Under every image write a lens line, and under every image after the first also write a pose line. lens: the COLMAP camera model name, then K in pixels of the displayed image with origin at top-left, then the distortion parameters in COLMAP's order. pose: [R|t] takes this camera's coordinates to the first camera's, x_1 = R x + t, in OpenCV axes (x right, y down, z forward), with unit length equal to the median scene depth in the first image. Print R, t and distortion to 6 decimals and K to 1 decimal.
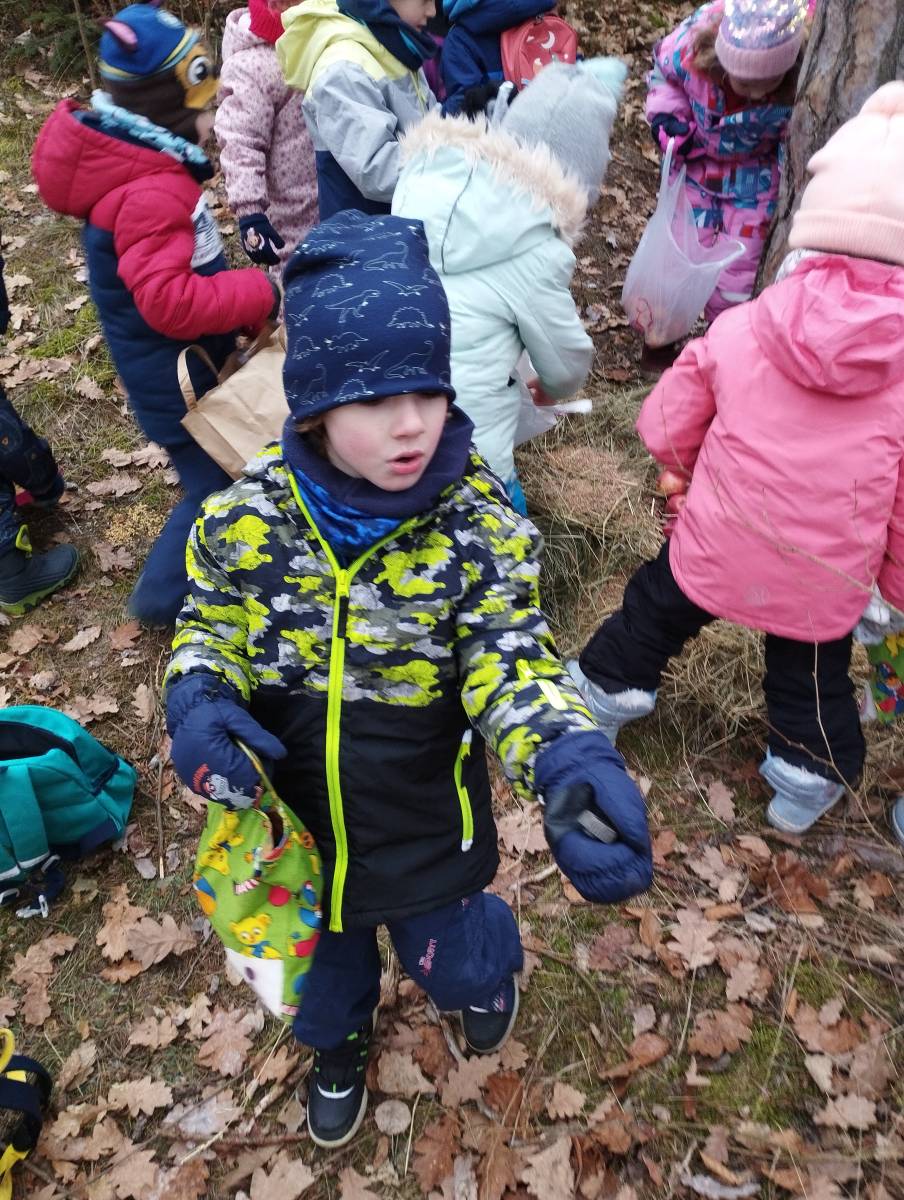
lens RADIAL K [[1009.0, 0, 457.0], [0, 1009.0, 582.2], [0, 0, 1]] dist [0.094955, -0.102623]
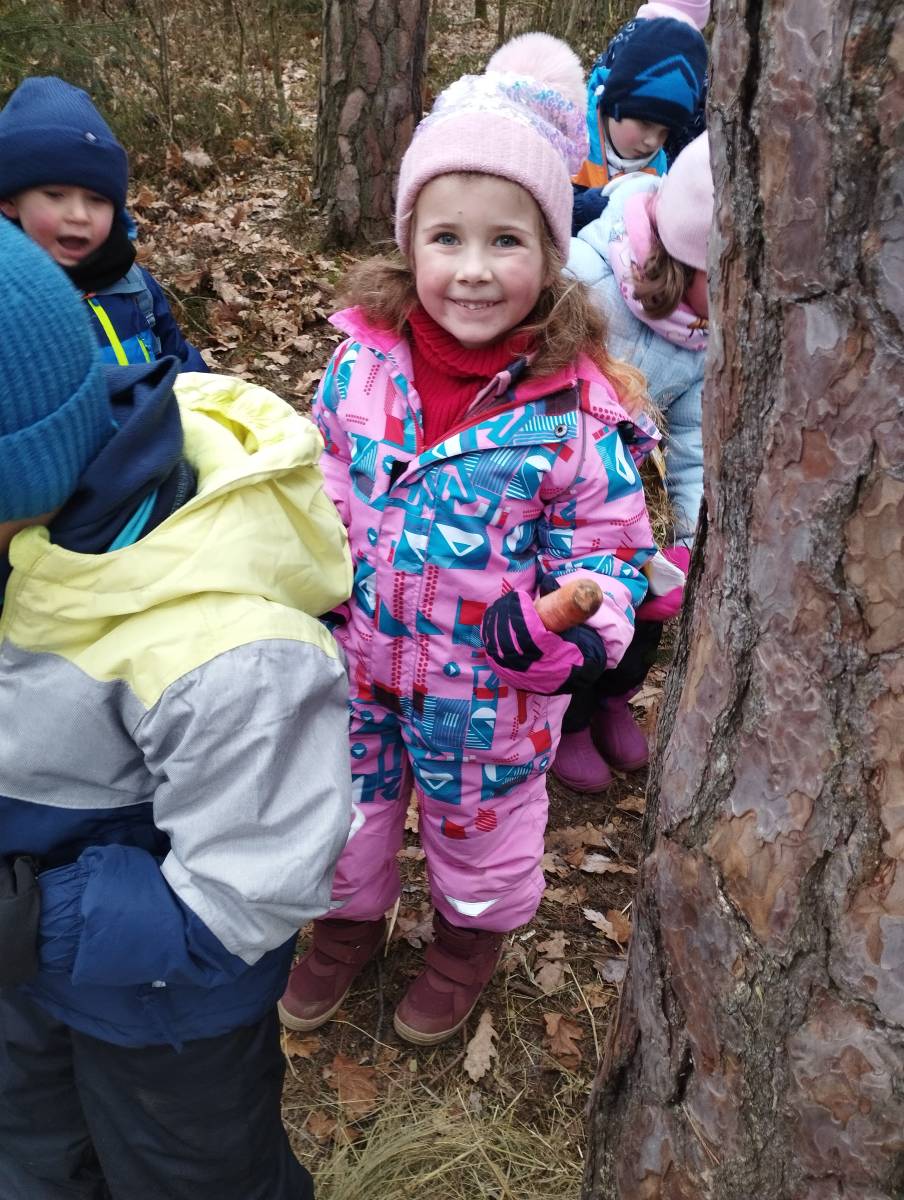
lens RADIAL K [[999.6, 0, 451.0], [0, 999.6, 597.9], [0, 0, 1]] dist [0.105750, -0.127980]
pose [[0.968967, -0.084552, 0.232280, 0.143156], [0.113550, 0.986920, -0.114432, -0.394527], [-0.219567, 0.137256, 0.965894, 0.519002]]
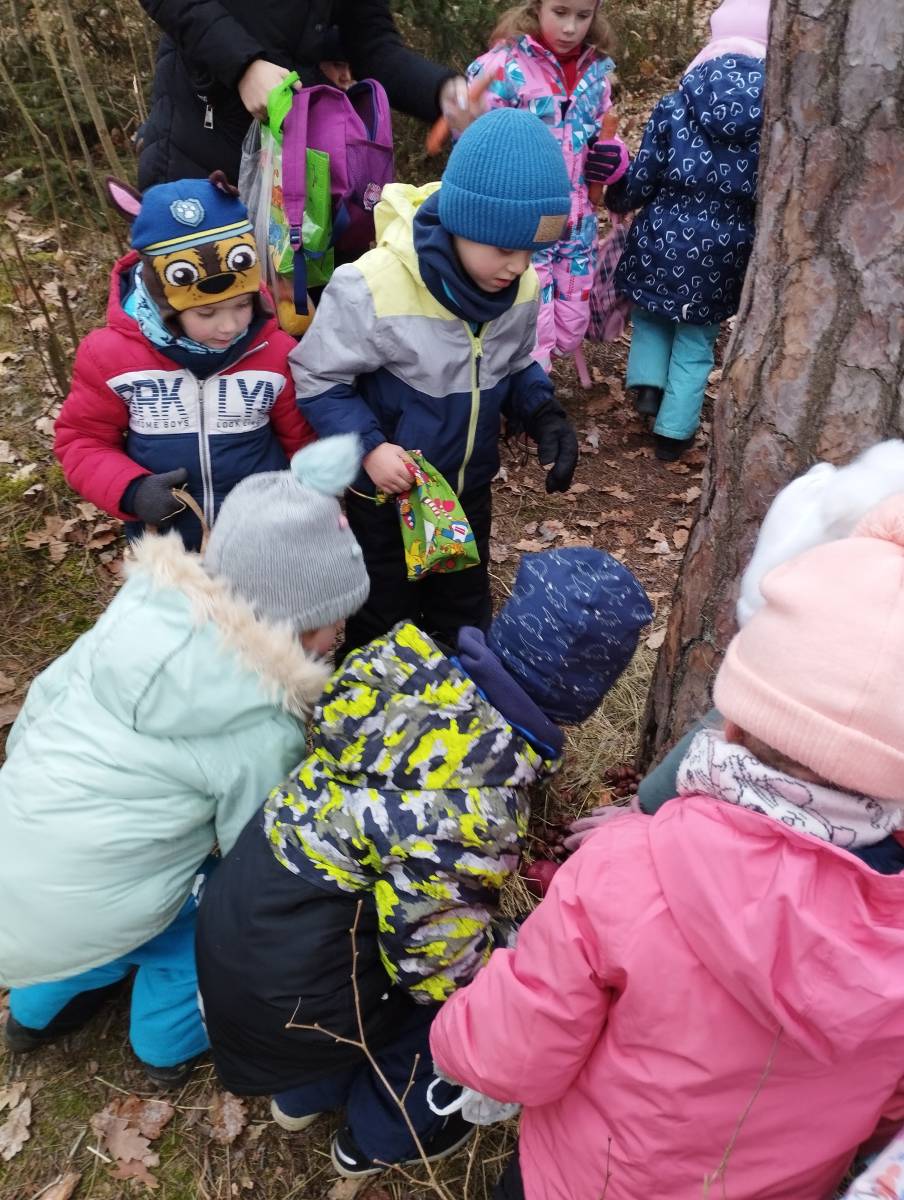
lens RADIAL K [[990.3, 0, 457.7], [0, 990.3, 589.0], [0, 0, 1]] dist [0.093522, -0.113404]
pose [[0.992214, 0.086865, -0.089248, 0.163119], [-0.092540, 0.993805, -0.061552, -0.187227], [0.083348, 0.069331, 0.994106, 0.185895]]
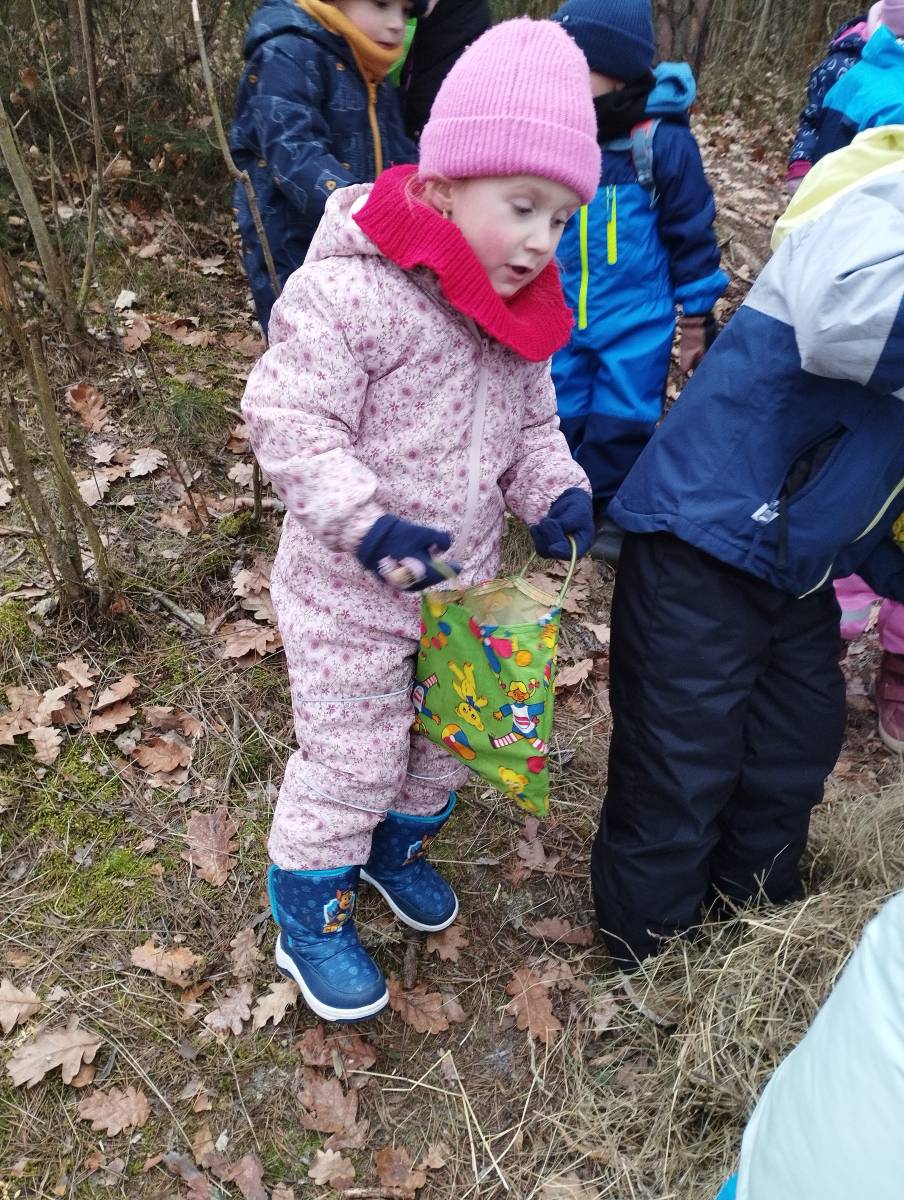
lens RADIAL K [[990.3, 0, 457.7], [0, 990.3, 589.0], [0, 0, 1]] dist [0.093522, -0.113404]
pose [[0.984750, -0.005574, 0.173886, -0.160176], [0.032567, 0.987725, -0.152768, -0.237501], [-0.170900, 0.156101, 0.972844, 0.467554]]
